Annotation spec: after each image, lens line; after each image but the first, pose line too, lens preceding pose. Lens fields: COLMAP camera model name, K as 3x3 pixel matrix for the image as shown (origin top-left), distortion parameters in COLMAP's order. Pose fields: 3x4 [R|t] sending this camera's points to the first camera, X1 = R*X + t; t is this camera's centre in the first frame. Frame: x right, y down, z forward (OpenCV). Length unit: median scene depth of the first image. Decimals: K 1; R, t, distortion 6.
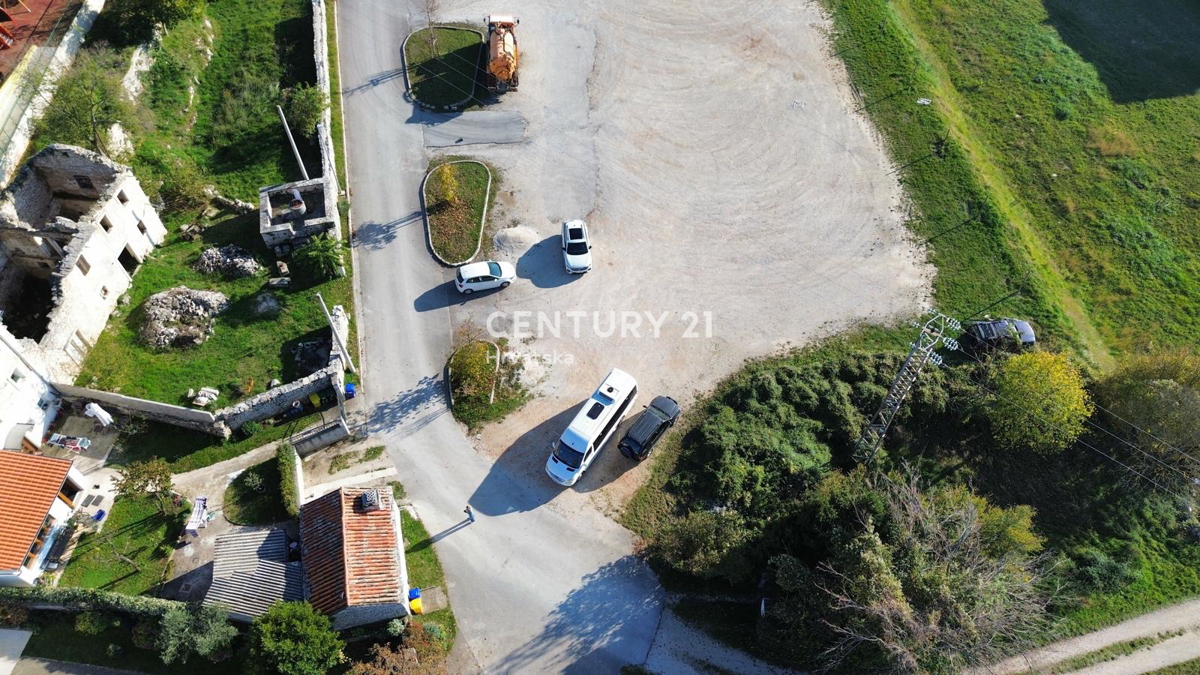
lens RADIAL K [[850.4, 0, 599.1], [0, 850.4, 336.7], [0, 0, 1]] dist [0.093676, -0.104123]
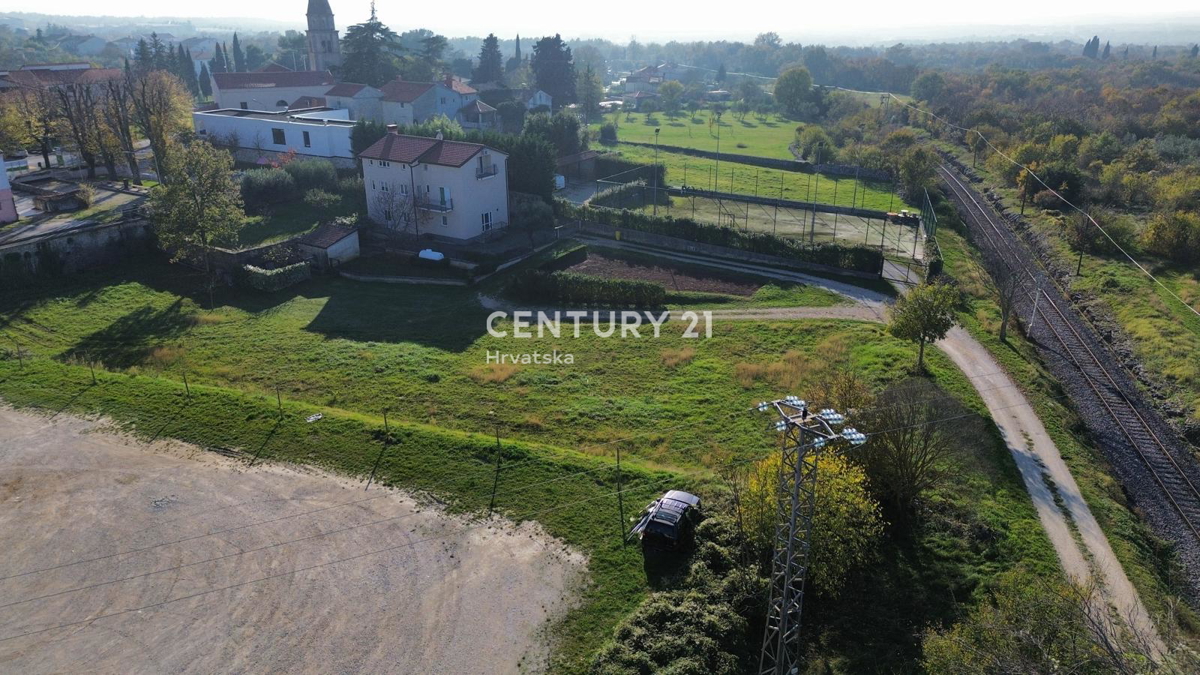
lens RADIAL K [[850.4, 0, 601.0], [0, 850.4, 337.1], [0, 0, 1]] dist [0.093676, -0.104123]
pose [[0.478376, -0.326017, 0.815395, -0.096027], [0.715264, 0.683346, -0.146411, -0.038368], [-0.509464, 0.653262, 0.560084, 0.457980]]
